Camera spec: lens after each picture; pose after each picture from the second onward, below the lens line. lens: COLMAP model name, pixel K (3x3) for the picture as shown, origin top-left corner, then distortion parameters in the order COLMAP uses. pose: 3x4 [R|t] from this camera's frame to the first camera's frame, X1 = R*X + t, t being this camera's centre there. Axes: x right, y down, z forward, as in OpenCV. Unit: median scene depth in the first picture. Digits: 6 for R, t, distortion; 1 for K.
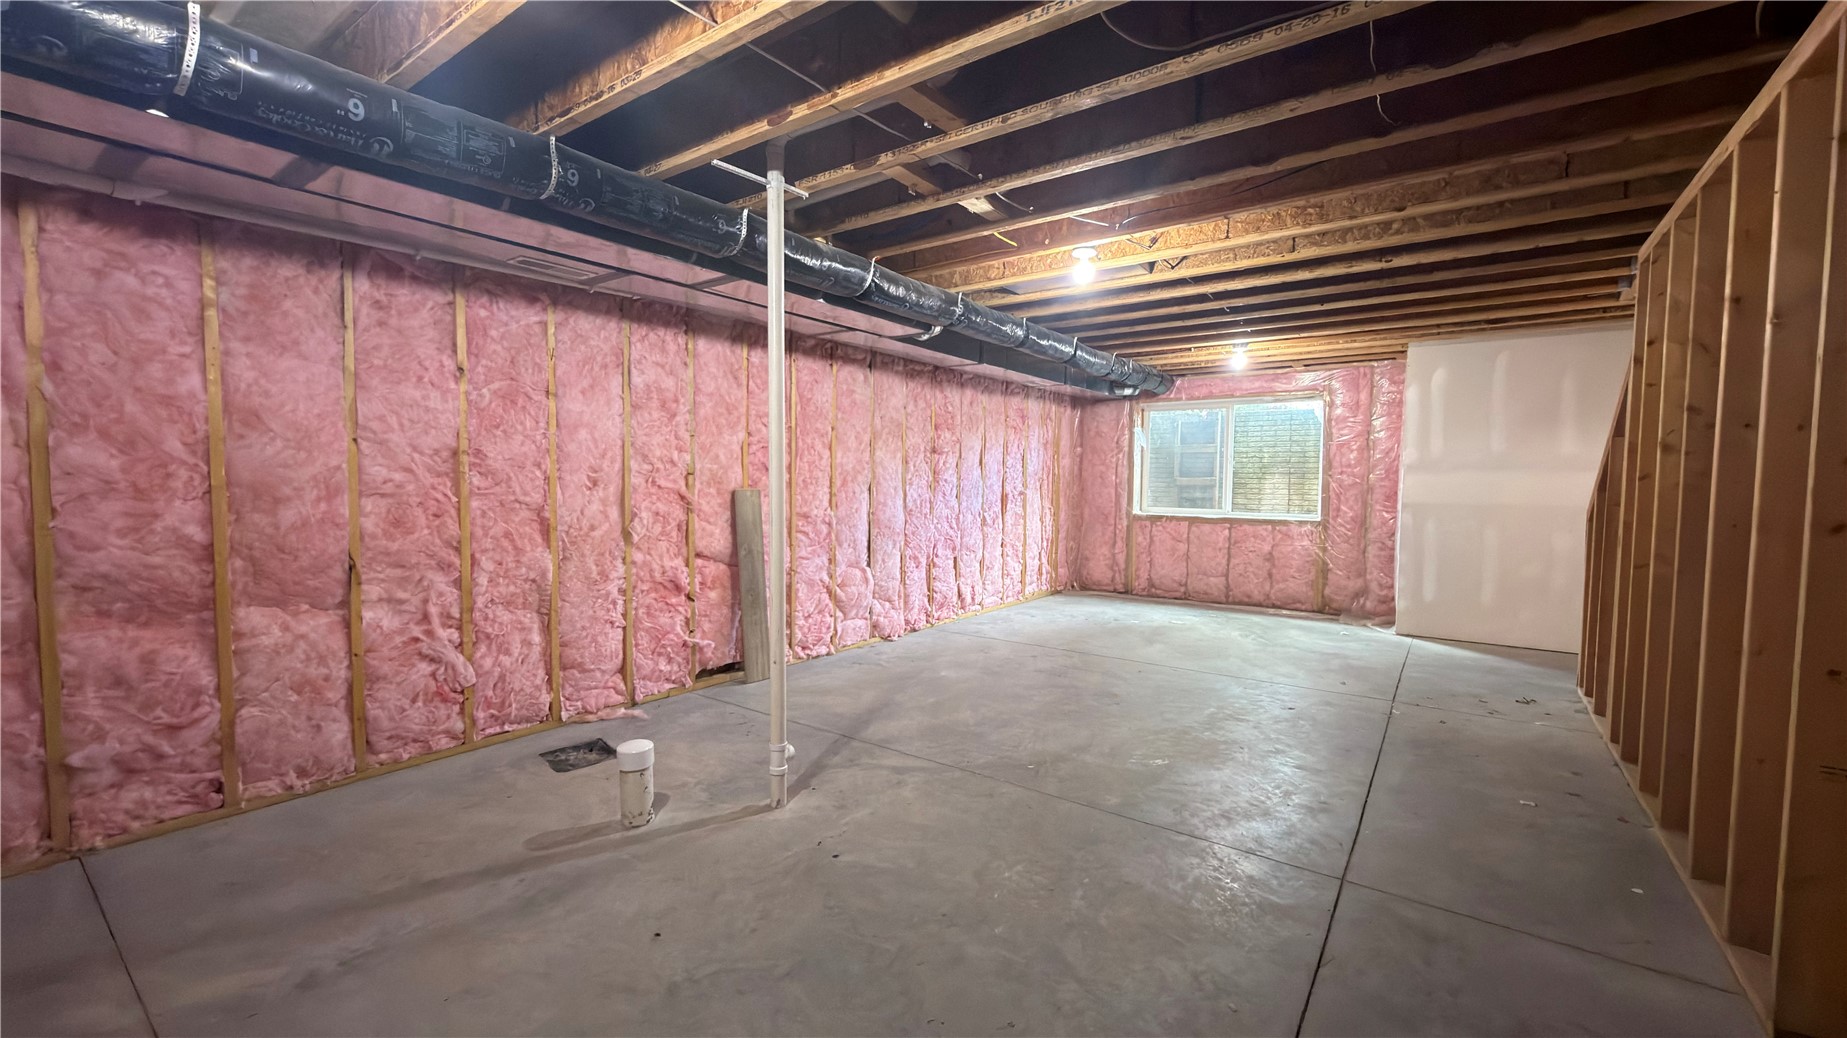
lens RADIAL K [[735.1, 0, 926.6], [0, 735.1, 517.5], [0, 0, 1]] dist [-0.000729, 0.000165]
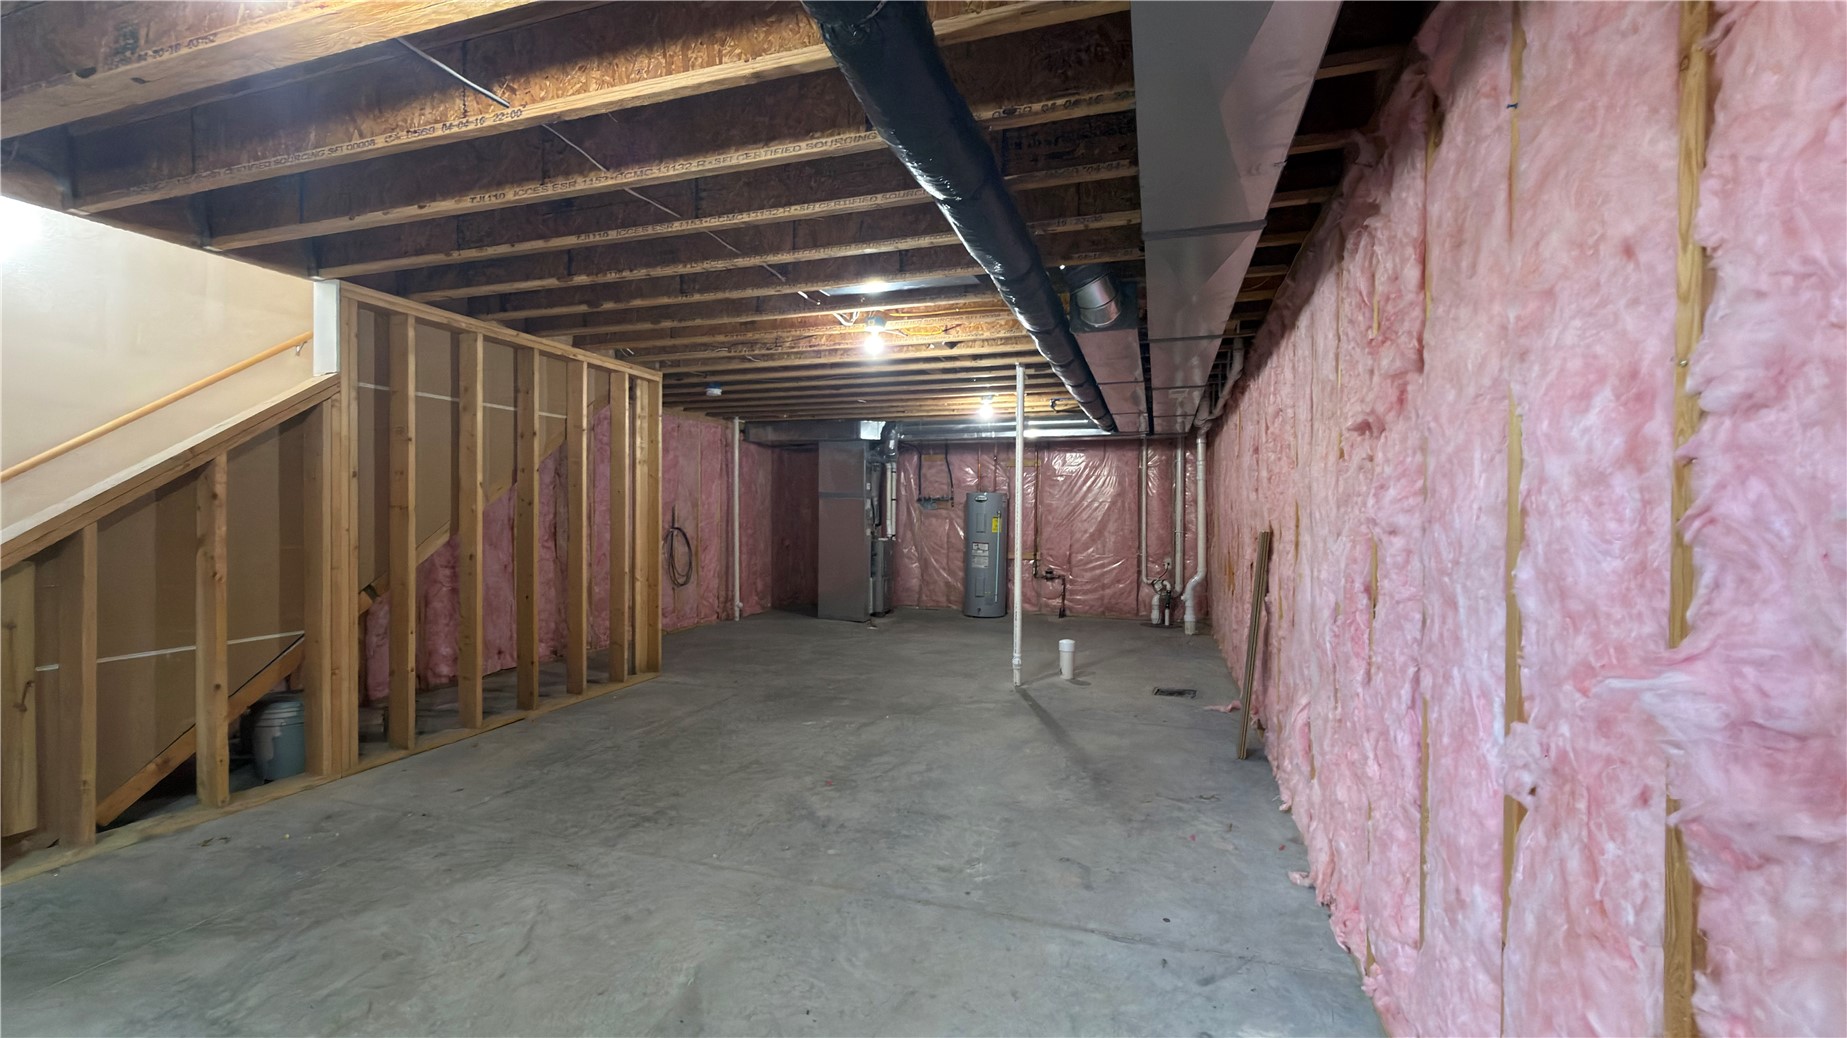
lens RADIAL K [[735.1, 0, 926.6], [0, 735.1, 517.5], [0, 0, 1]] dist [-0.000729, 0.000165]
pose [[-0.947333, -0.008419, -0.320139, 0.500870], [-0.027424, 0.998115, 0.054904, -0.113550], [0.319073, 0.060792, -0.945778, 2.128983]]
